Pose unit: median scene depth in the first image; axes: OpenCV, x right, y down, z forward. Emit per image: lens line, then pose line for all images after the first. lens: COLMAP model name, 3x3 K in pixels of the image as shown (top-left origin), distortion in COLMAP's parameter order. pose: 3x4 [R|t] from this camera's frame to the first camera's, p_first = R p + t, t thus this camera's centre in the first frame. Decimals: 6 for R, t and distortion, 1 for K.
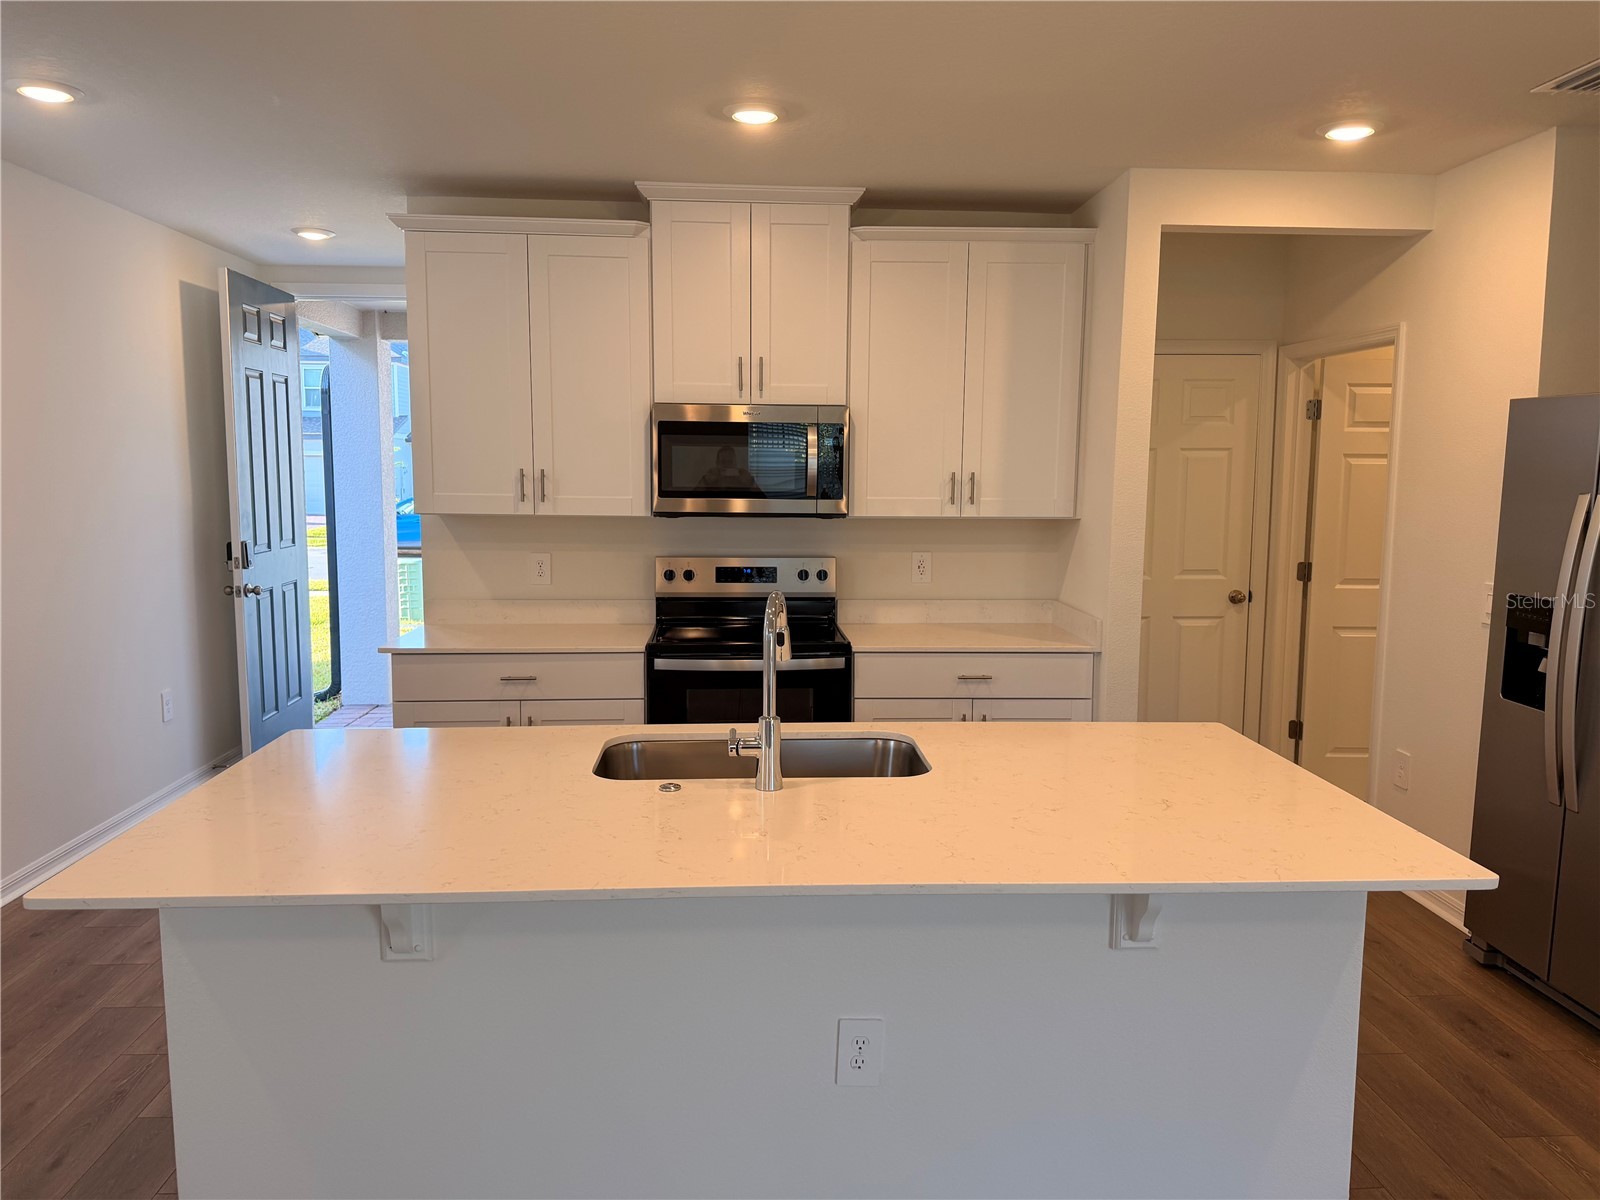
lens RADIAL K [[1115.7, 0, 800.0], [0, 1115.7, 600.0], [0, 0, 1]] dist [0.061577, -0.080098]
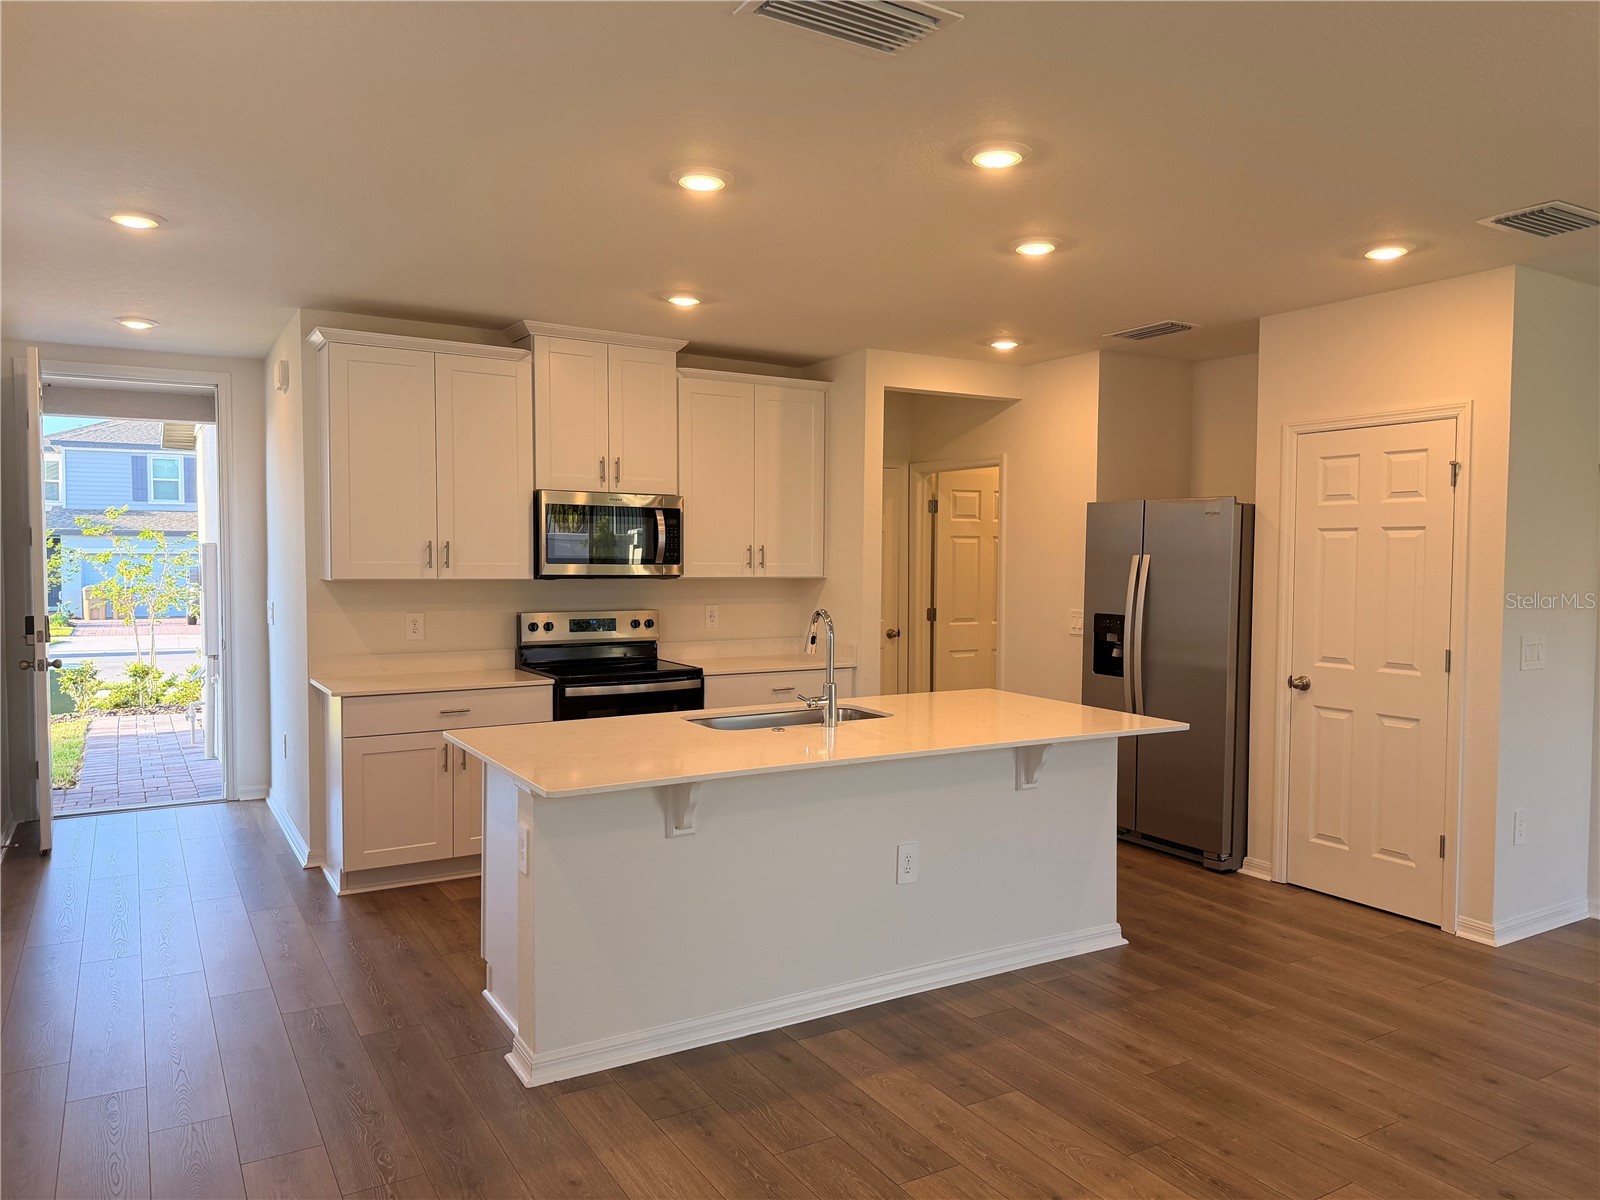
lens RADIAL K [[1106.3, 0, 813.0], [0, 1106.3, 606.0], [0, 0, 1]] dist [0.171369, -0.297443]
pose [[0.883547, -0.023239, 0.467766, -0.443239], [0.056249, 0.996804, -0.056725, 0.044515], [-0.464953, 0.076430, 0.882030, -0.253662]]
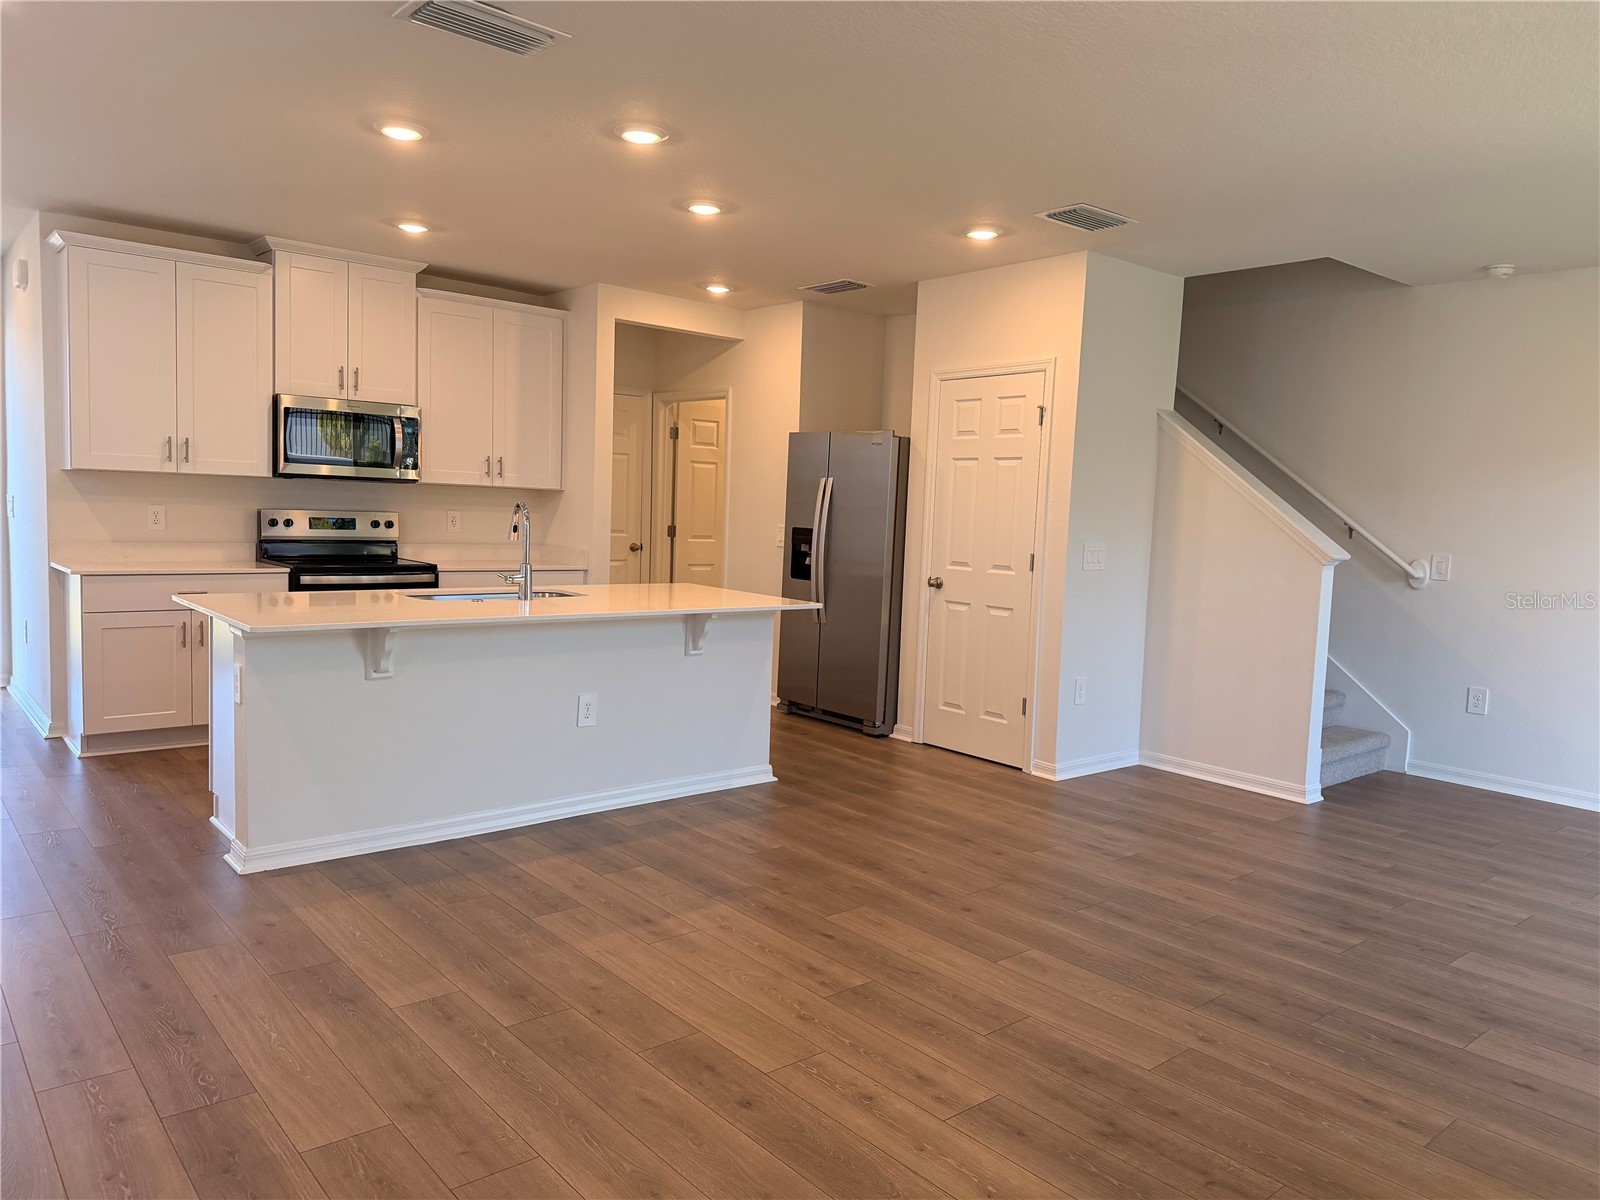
lens RADIAL K [[1100.1, 0, 811.2], [0, 1100.1, 601.5], [0, 0, 1]] dist [0.120370, -0.176489]
pose [[0.794280, -0.030731, 0.606774, -0.443974], [0.040149, 0.999192, -0.001951, 0.105909], [-0.606223, 0.025911, 0.794872, -0.479787]]
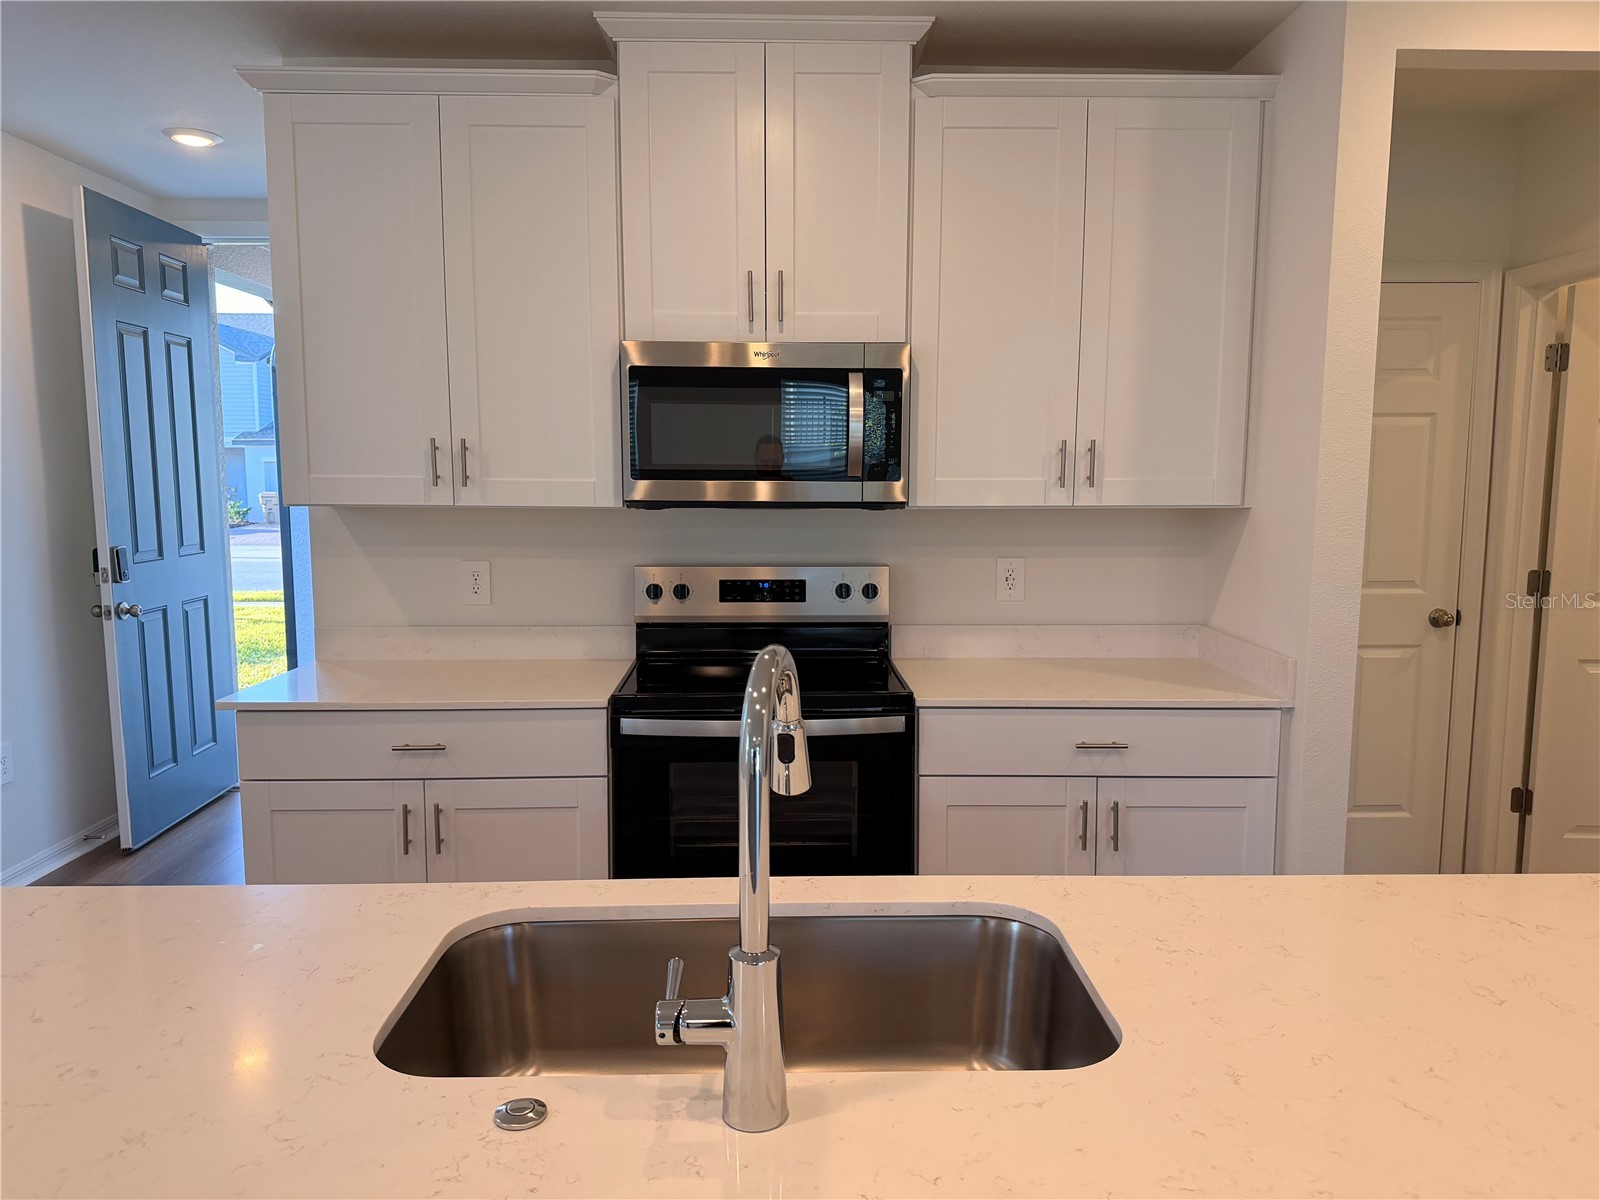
lens RADIAL K [[1103.1, 0, 803.0], [0, 1103.1, 605.8], [0, 0, 1]] dist [0.066104, -0.076589]
pose [[0.999310, -0.001631, -0.037097, 0.003519], [0.001579, 0.999998, -0.001443, -0.012693], [0.037100, 0.001383, 0.999311, 0.319202]]
